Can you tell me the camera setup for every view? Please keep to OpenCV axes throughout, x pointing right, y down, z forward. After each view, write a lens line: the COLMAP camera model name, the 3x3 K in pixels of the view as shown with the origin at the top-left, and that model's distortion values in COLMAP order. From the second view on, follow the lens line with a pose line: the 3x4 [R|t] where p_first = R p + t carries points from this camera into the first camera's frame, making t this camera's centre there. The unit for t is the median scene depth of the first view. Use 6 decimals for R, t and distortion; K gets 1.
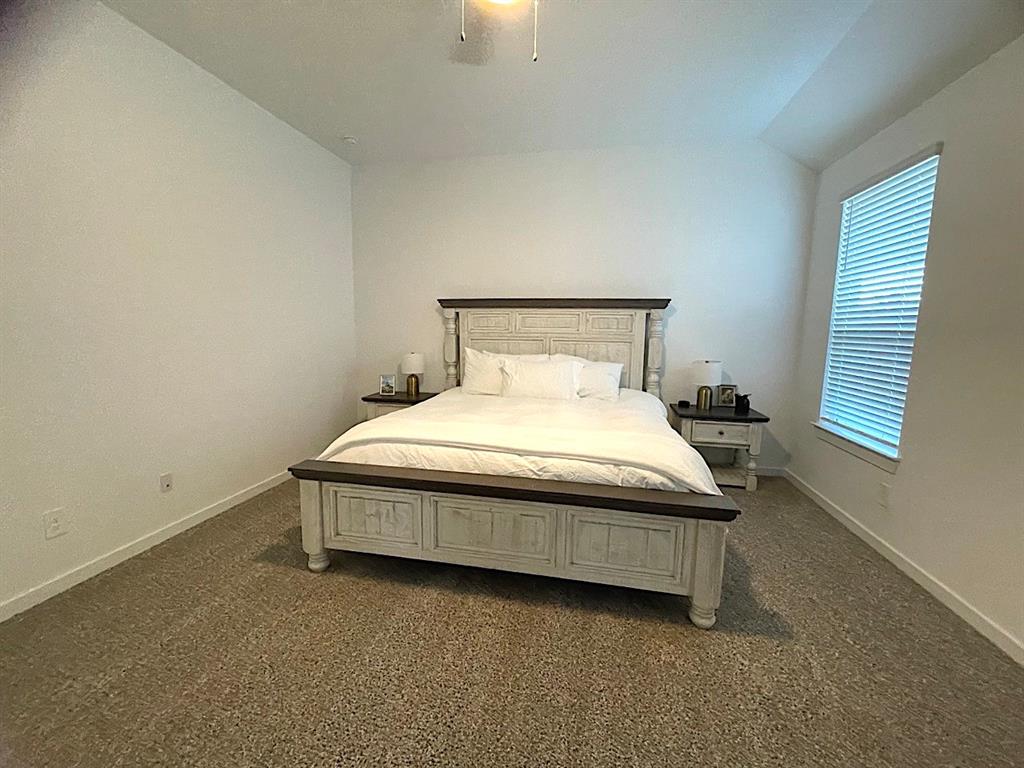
lens RADIAL K [[408.0, 0, 511.8], [0, 408.0, 382.2], [0, 0, 1]] dist [0.001753, 0.000017]
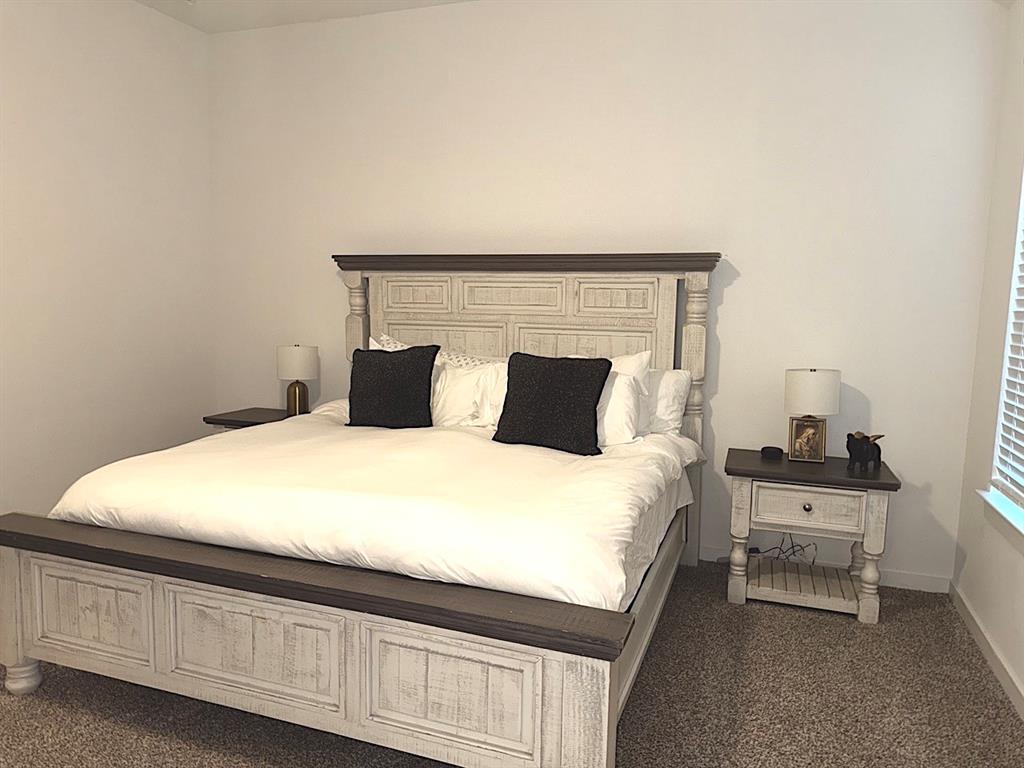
lens RADIAL K [[750.8, 0, 509.1], [0, 750.8, 382.1], [0, 0, 1]] dist [-0.007782, -0.002056]
pose [[0.987796, 0.021967, -0.154199, 0.277307], [-0.026724, 0.999227, -0.028848, 0.001337], [0.153446, 0.032616, 0.987619, -0.012571]]
